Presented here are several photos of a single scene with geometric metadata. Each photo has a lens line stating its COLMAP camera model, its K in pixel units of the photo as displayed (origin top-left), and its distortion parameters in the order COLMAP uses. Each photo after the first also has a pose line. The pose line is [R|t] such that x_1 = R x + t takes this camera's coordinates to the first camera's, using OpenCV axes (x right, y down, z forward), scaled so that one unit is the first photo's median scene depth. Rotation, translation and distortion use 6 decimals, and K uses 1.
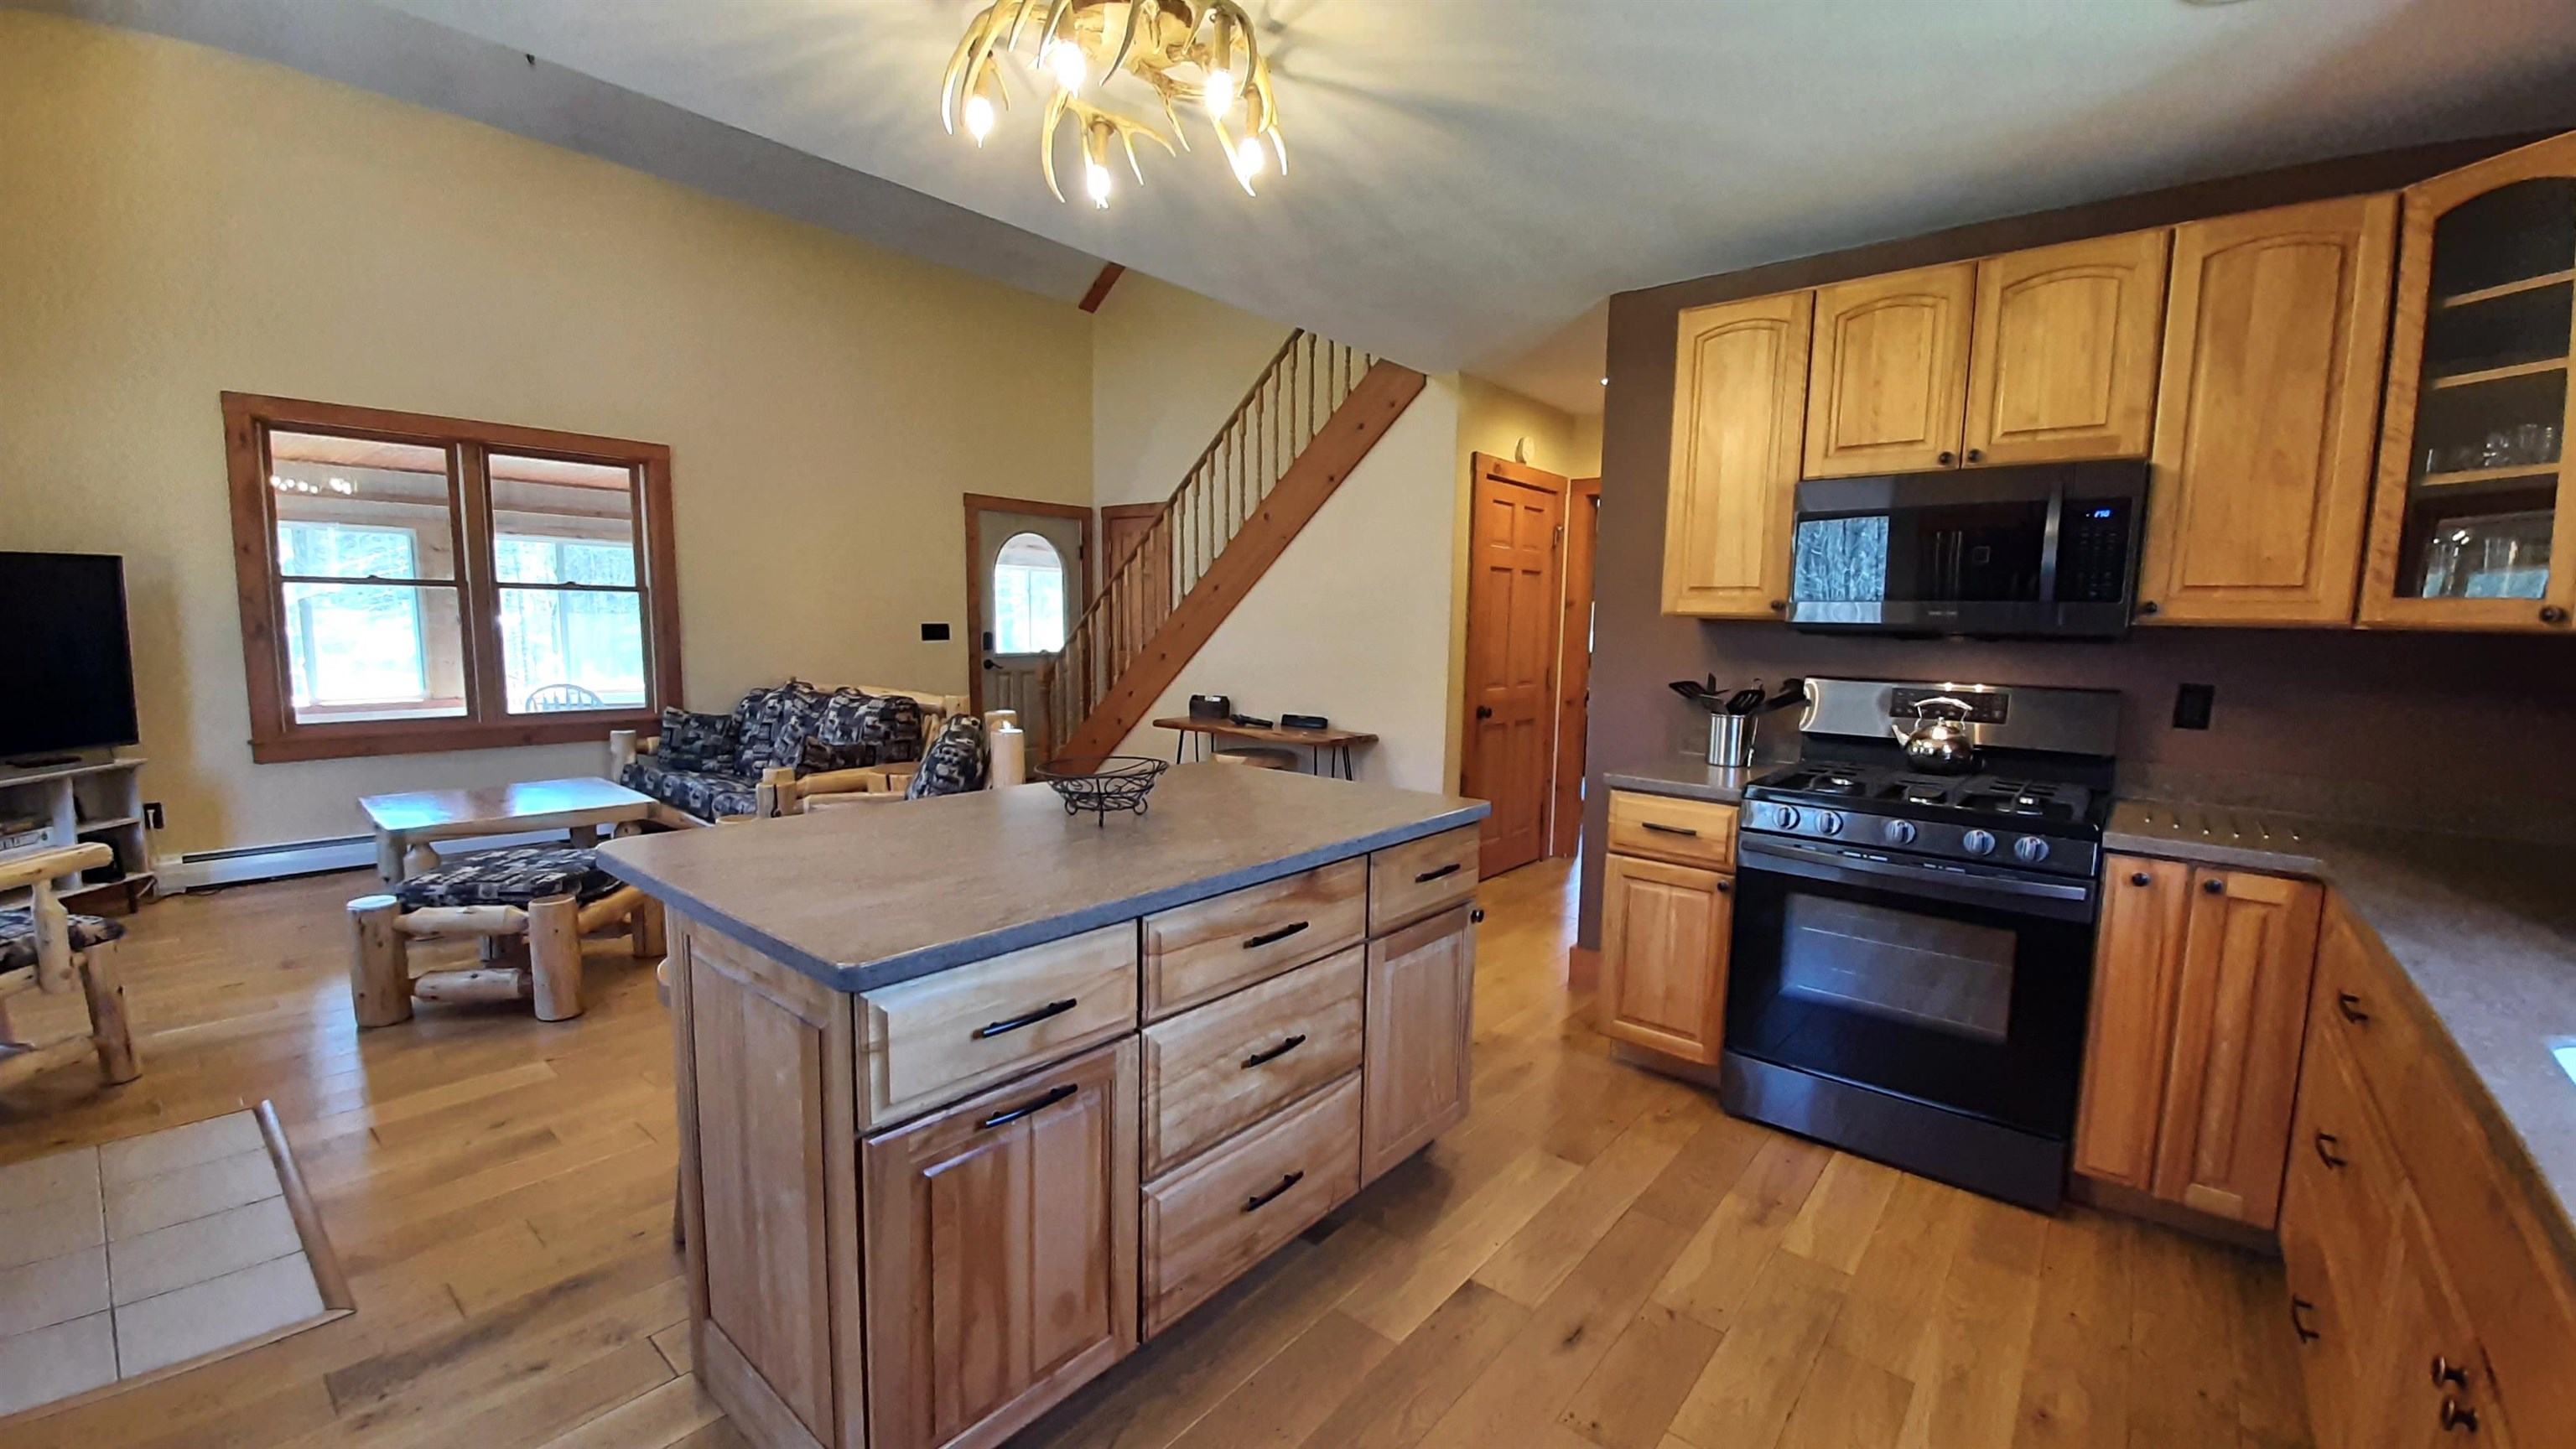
lens RADIAL K [[1012.8, 0, 1324.3], [0, 1012.8, 734.1], [0, 0, 1]] dist [0.021640, -0.018112]
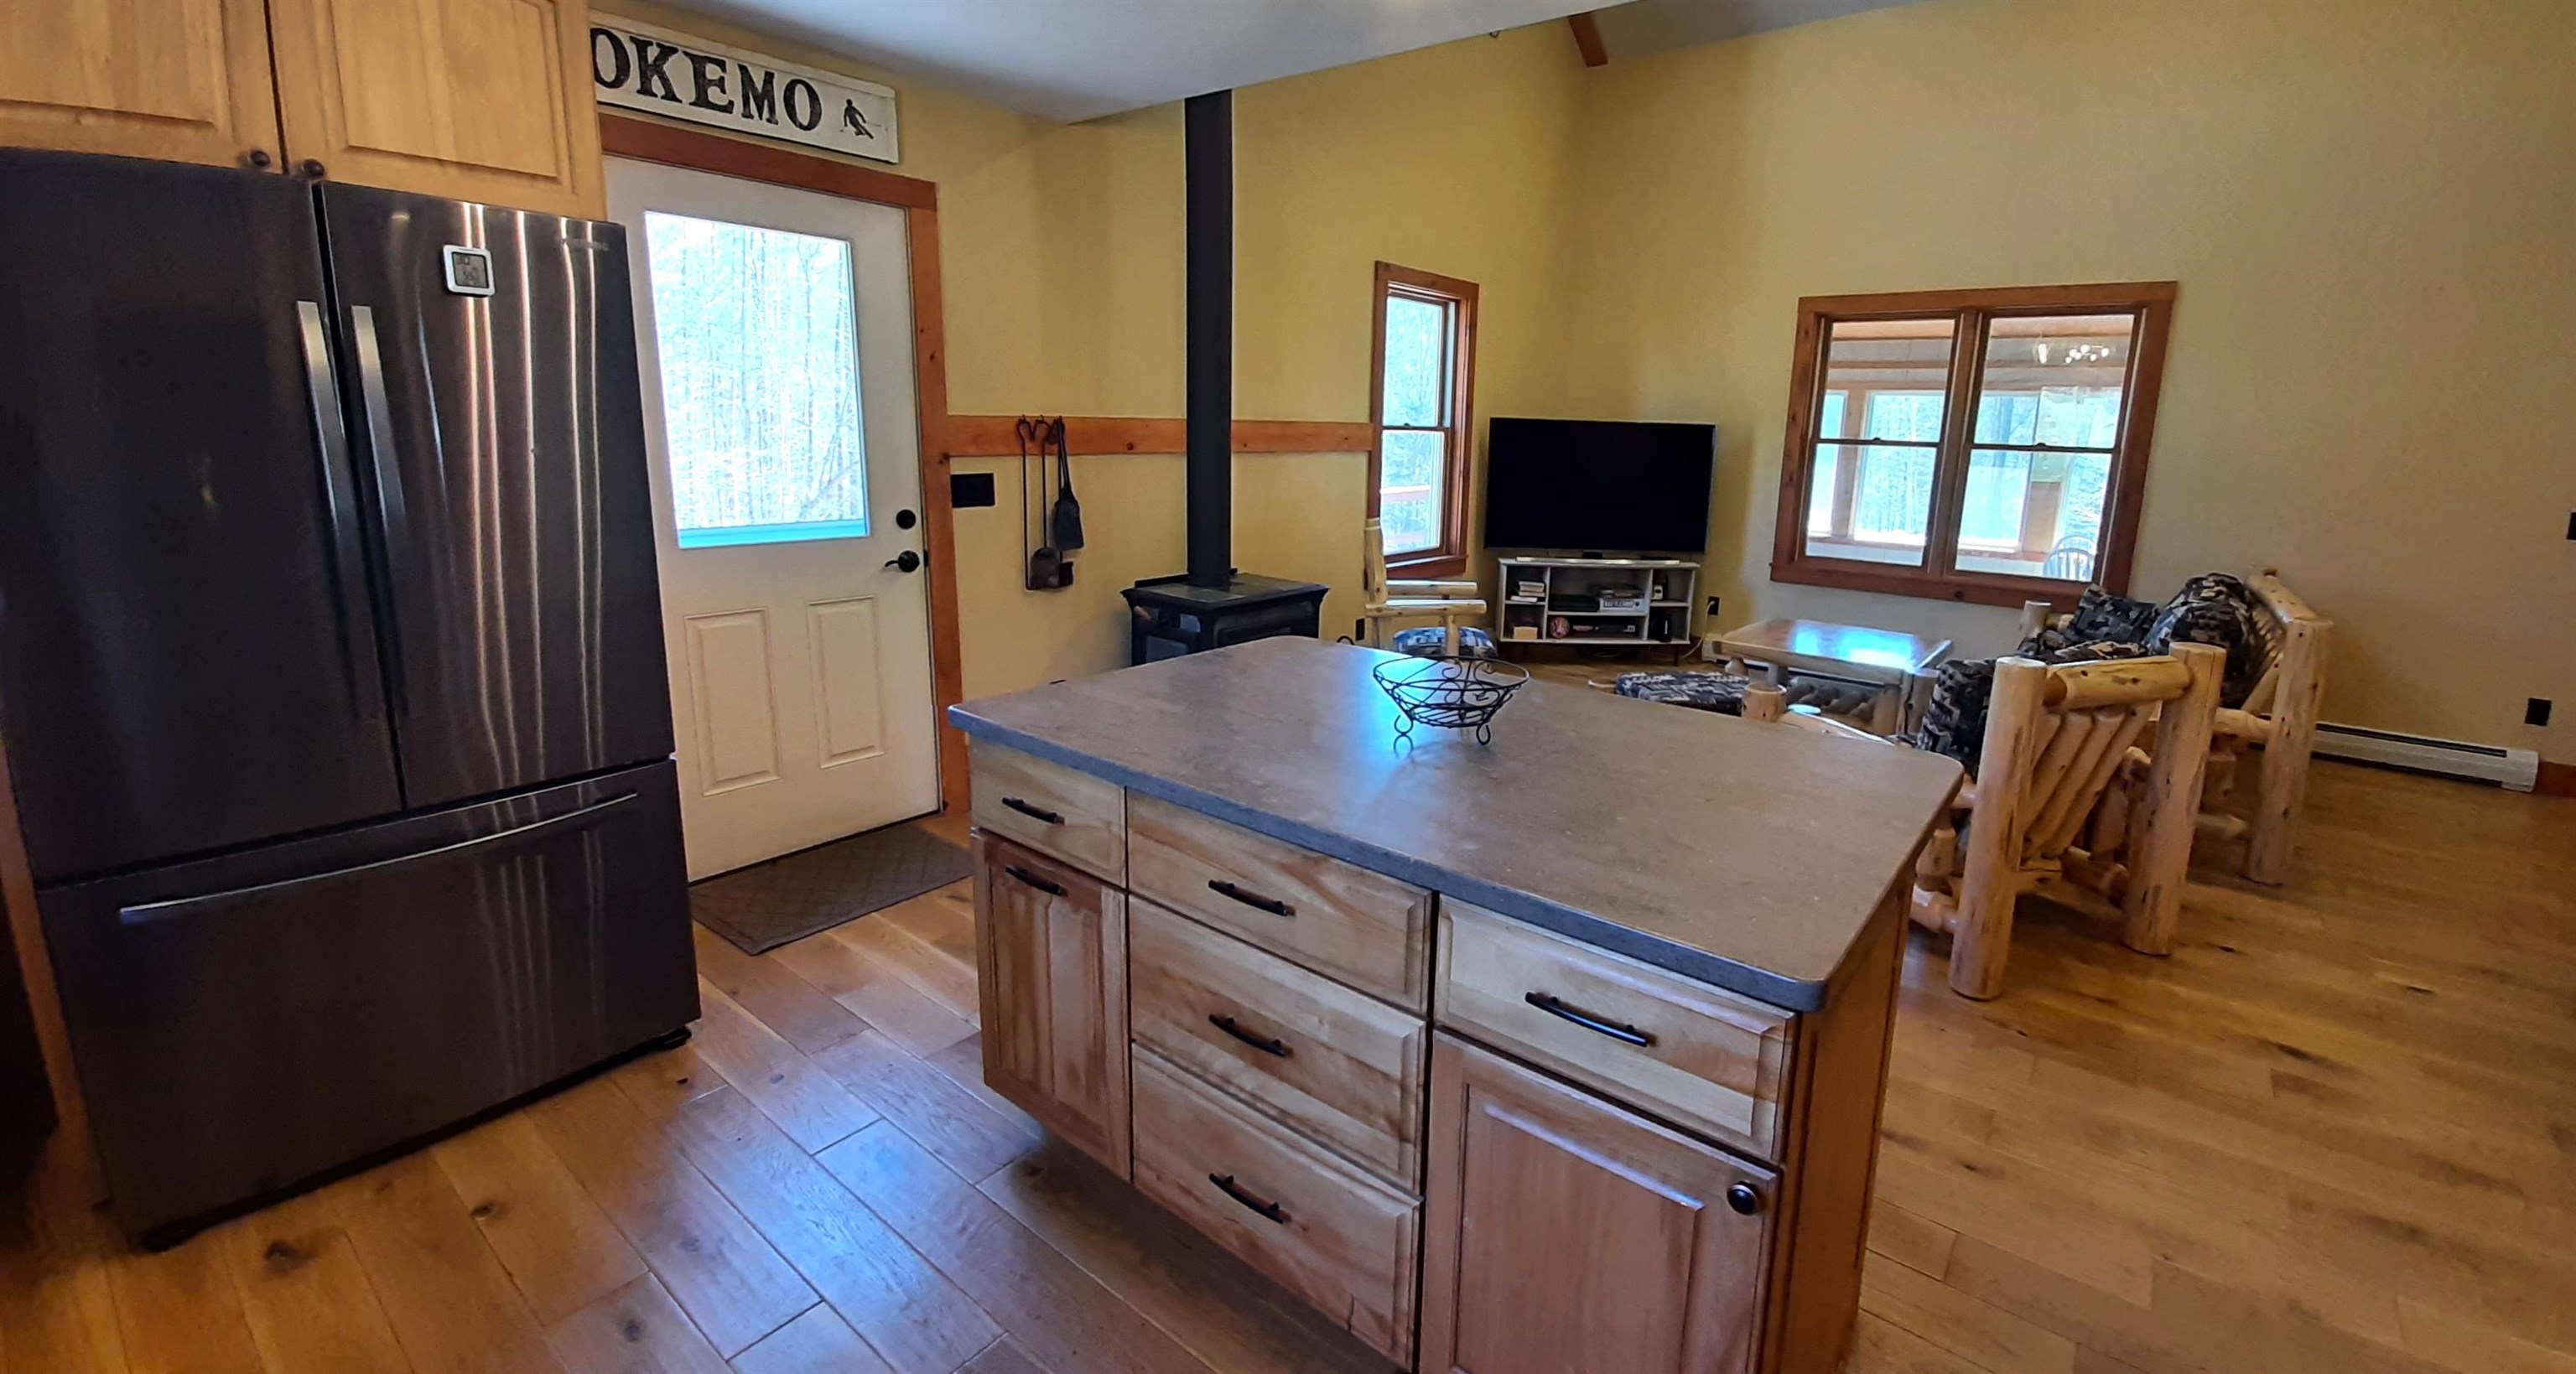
lens RADIAL K [[1063.6, 0, 1390.7], [0, 1063.6, 630.6], [0, 0, 1]] dist [-0.001169, -0.000350]
pose [[0.052217, 0.174176, -0.983329, 0.287546], [-0.141908, 0.975974, 0.165338, -0.063254], [0.988502, 0.130909, 0.075679, 0.388060]]
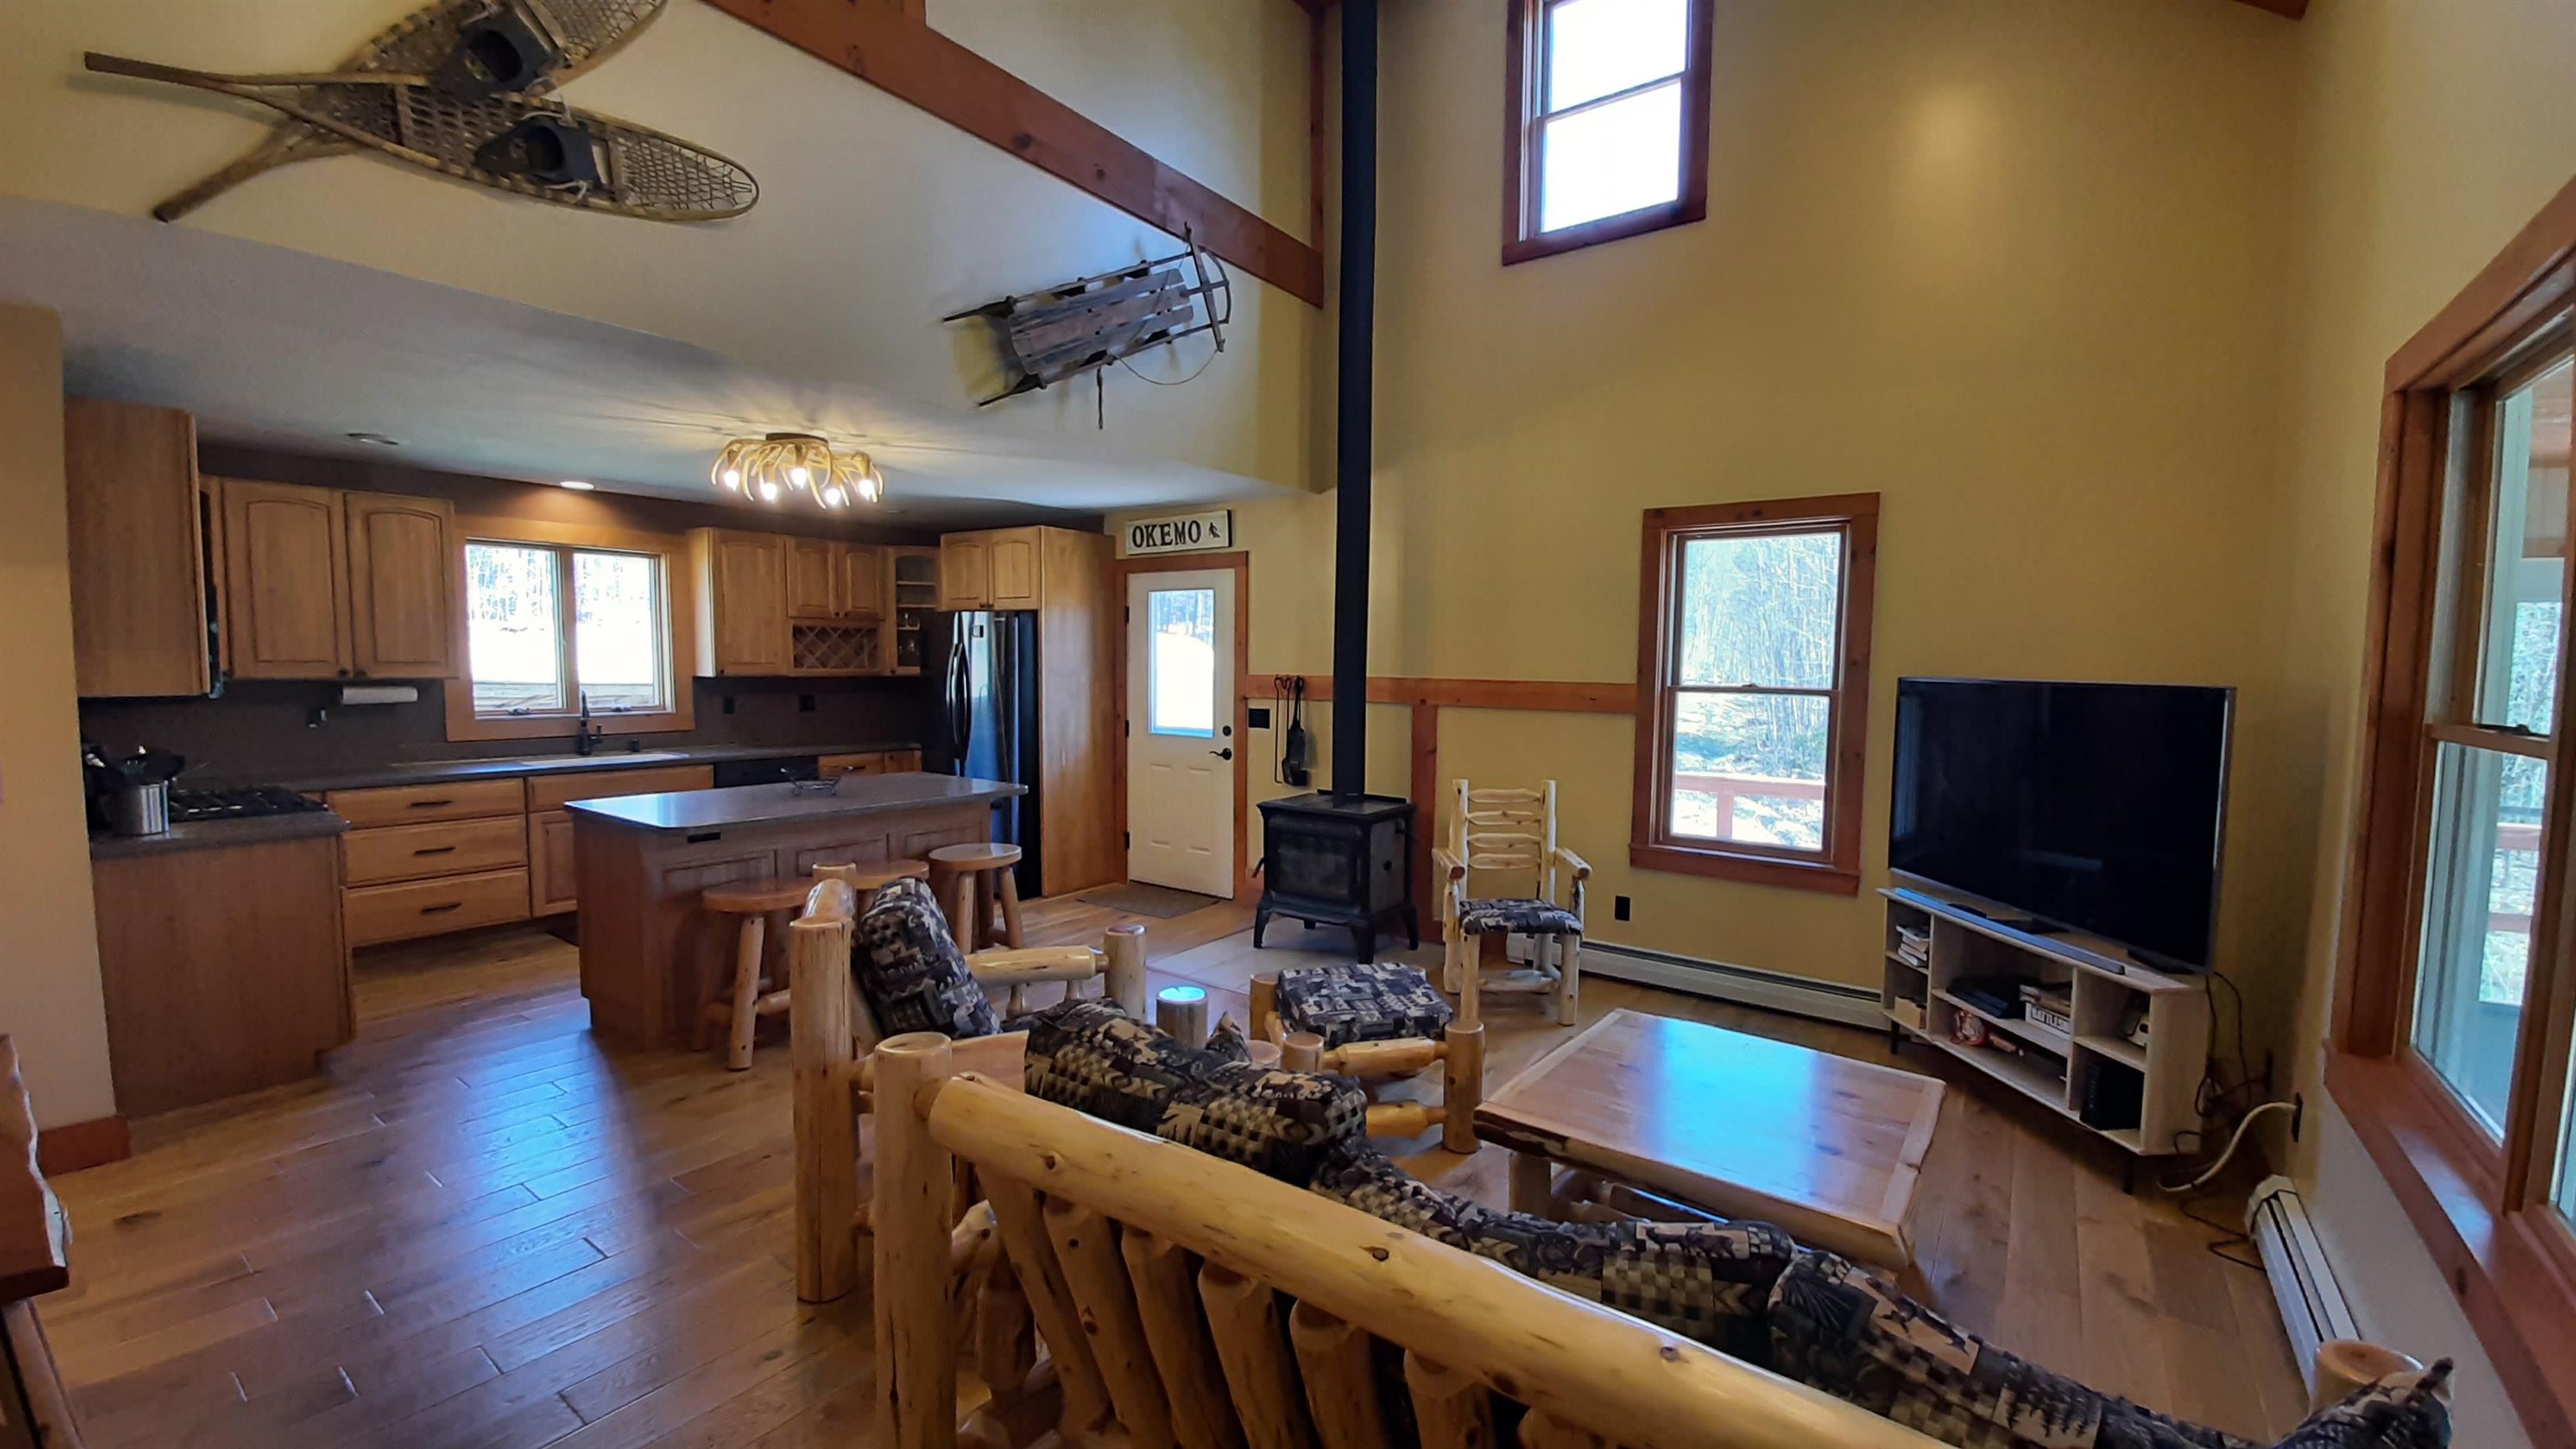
lens RADIAL K [[1012.8, 0, 1324.3], [0, 1012.8, 734.1], [0, 0, 1]] dist [0.021640, -0.018112]
pose [[-0.997050, -0.030245, -0.070539, -0.489707], [-0.042862, 0.981829, 0.184863, -0.207678], [0.063666, 0.187341, -0.980230, 1.368029]]
